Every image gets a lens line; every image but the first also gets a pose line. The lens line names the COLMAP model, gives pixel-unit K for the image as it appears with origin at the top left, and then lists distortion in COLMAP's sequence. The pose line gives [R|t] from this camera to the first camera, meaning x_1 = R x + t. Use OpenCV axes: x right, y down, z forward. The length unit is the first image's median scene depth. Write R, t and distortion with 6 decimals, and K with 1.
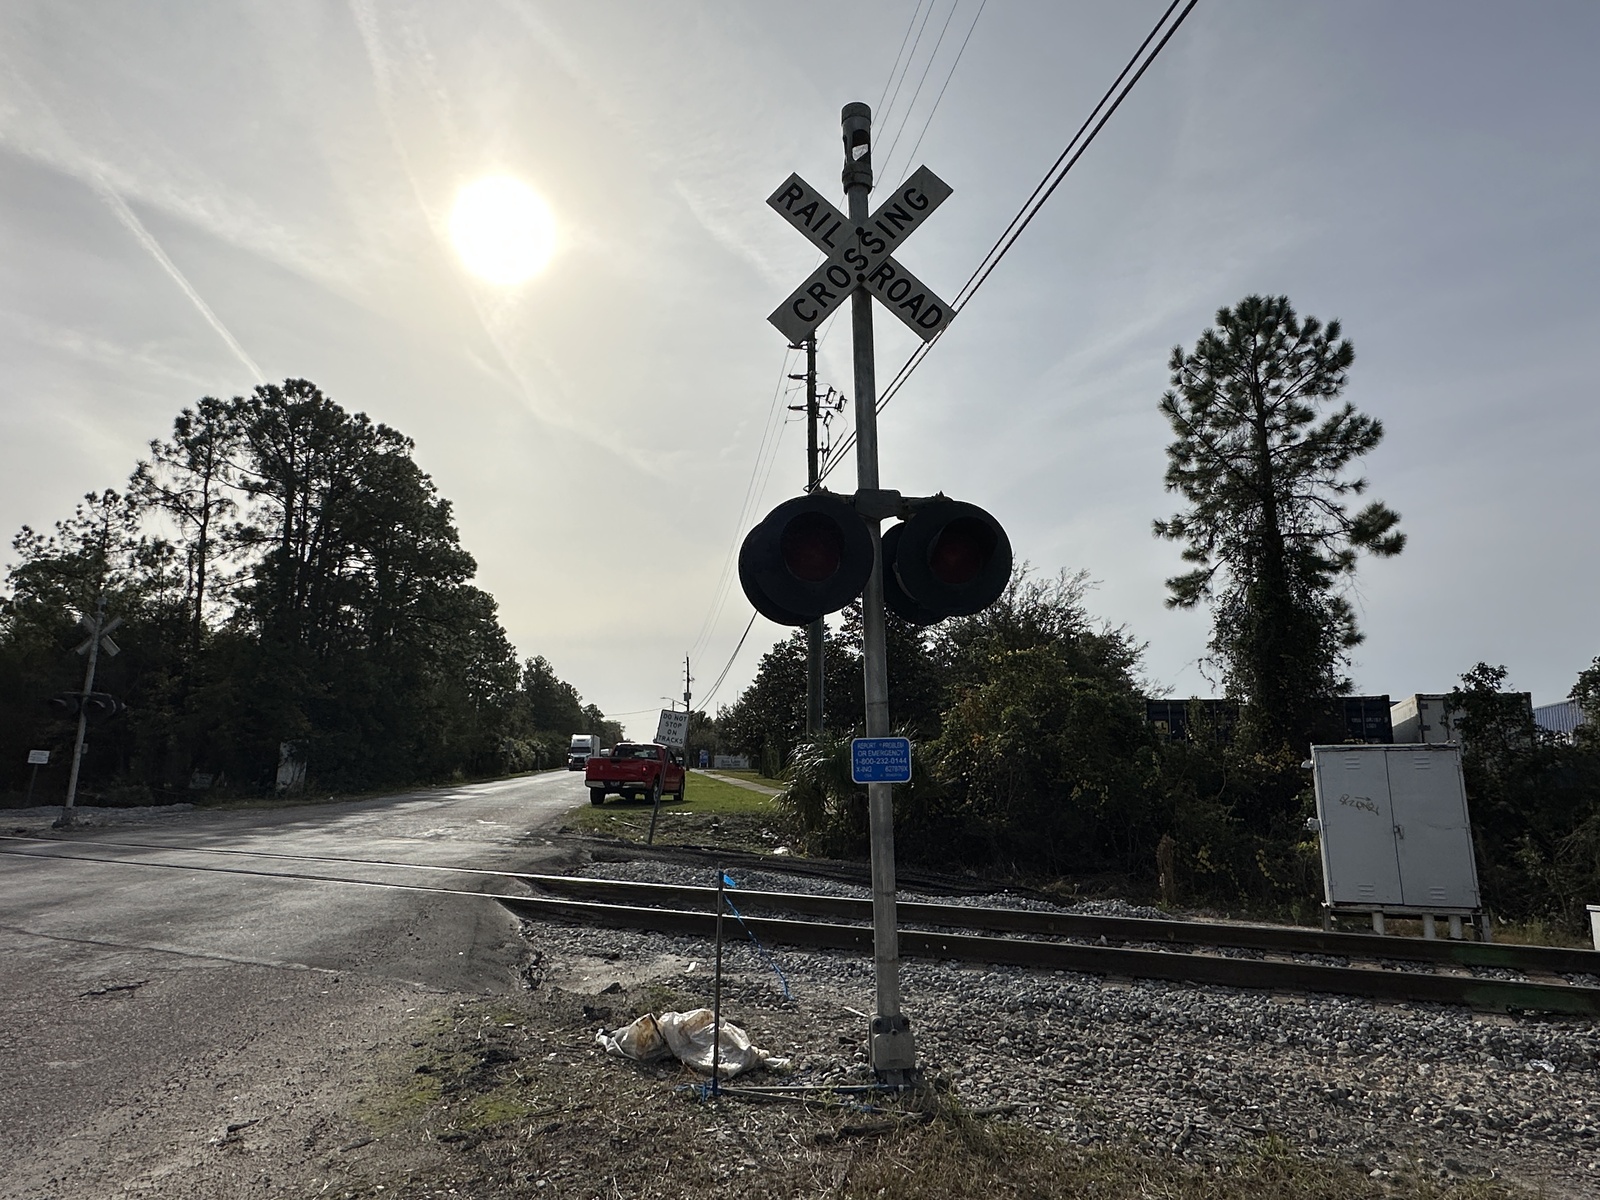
lens RADIAL K [[926.7, 0, 803.4], [0, 926.7, 602.2], [0, 0, 1]] dist [0.003850, 0.001206]
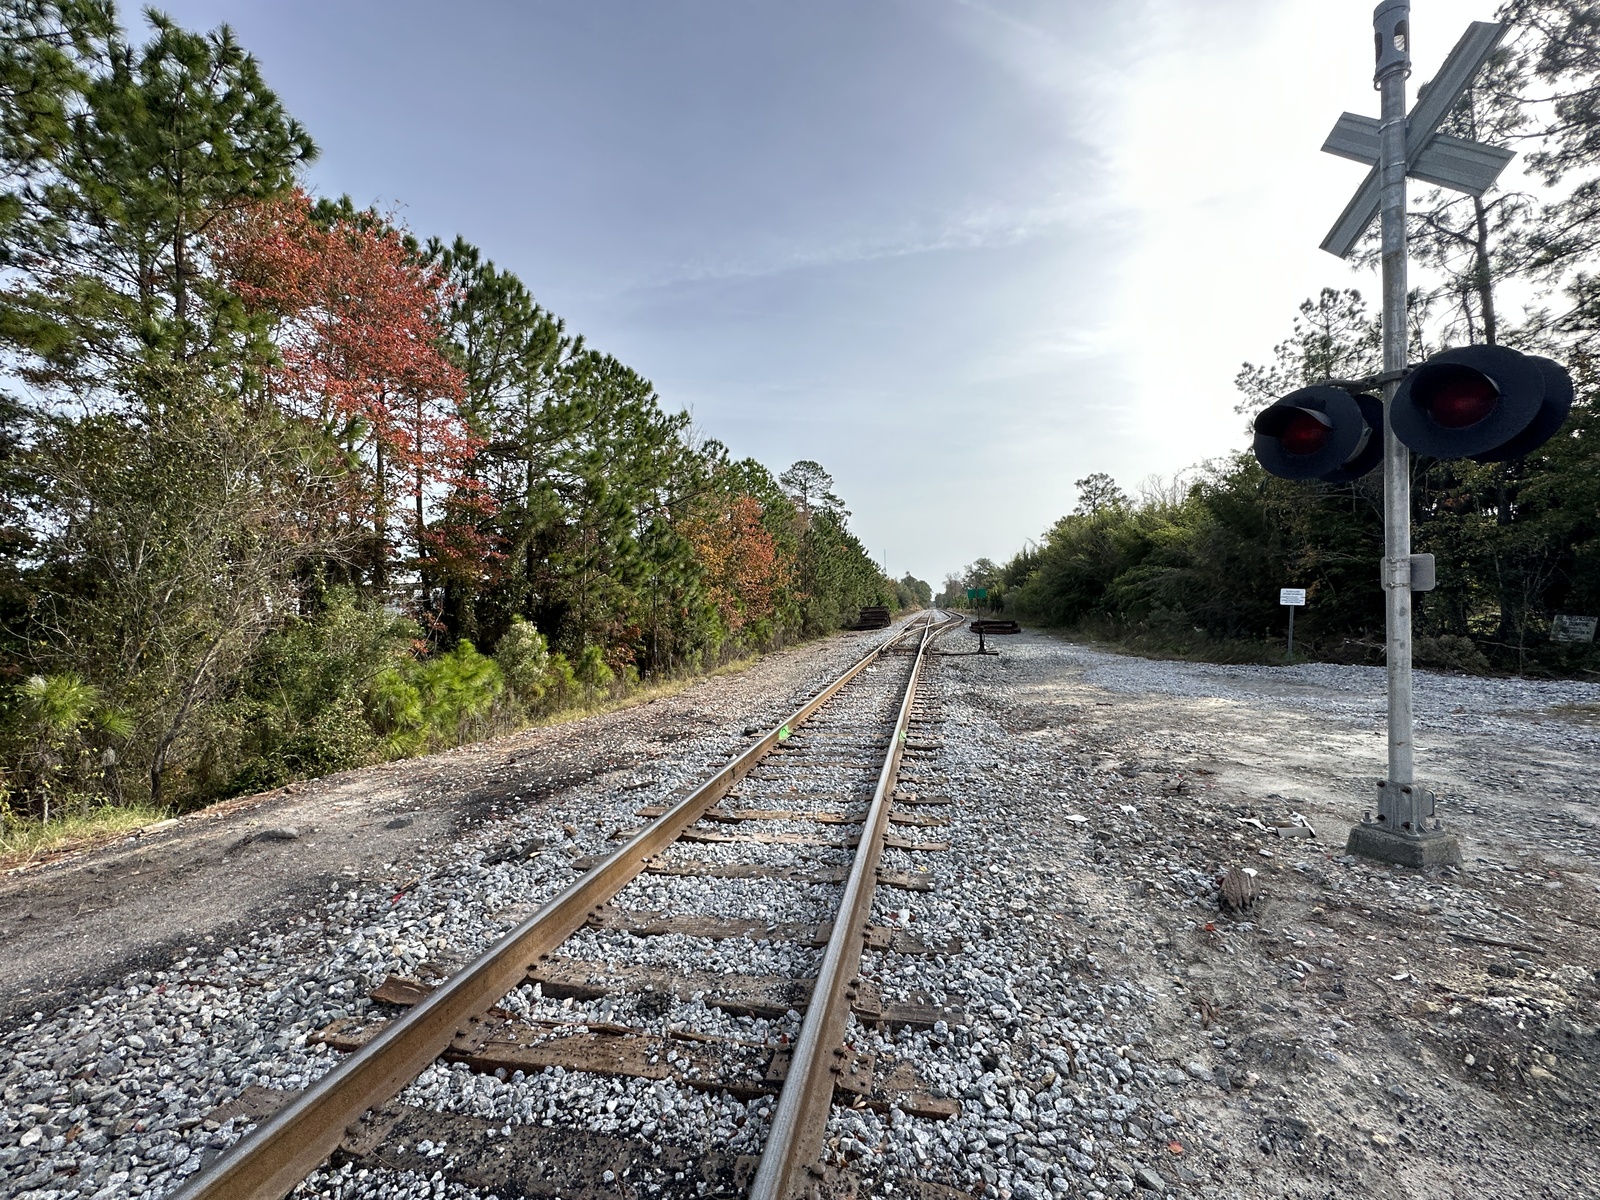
lens RADIAL K [[648.2, 0, 796.1], [0, 648.2, 596.9], [0, 0, 1]] dist [-0.001875, -0.000110]
pose [[0.220598, -0.021193, -0.975135, -0.281221], [0.185896, 0.982351, 0.020704, 0.056788], [0.957486, -0.185841, 0.220644, 0.350731]]
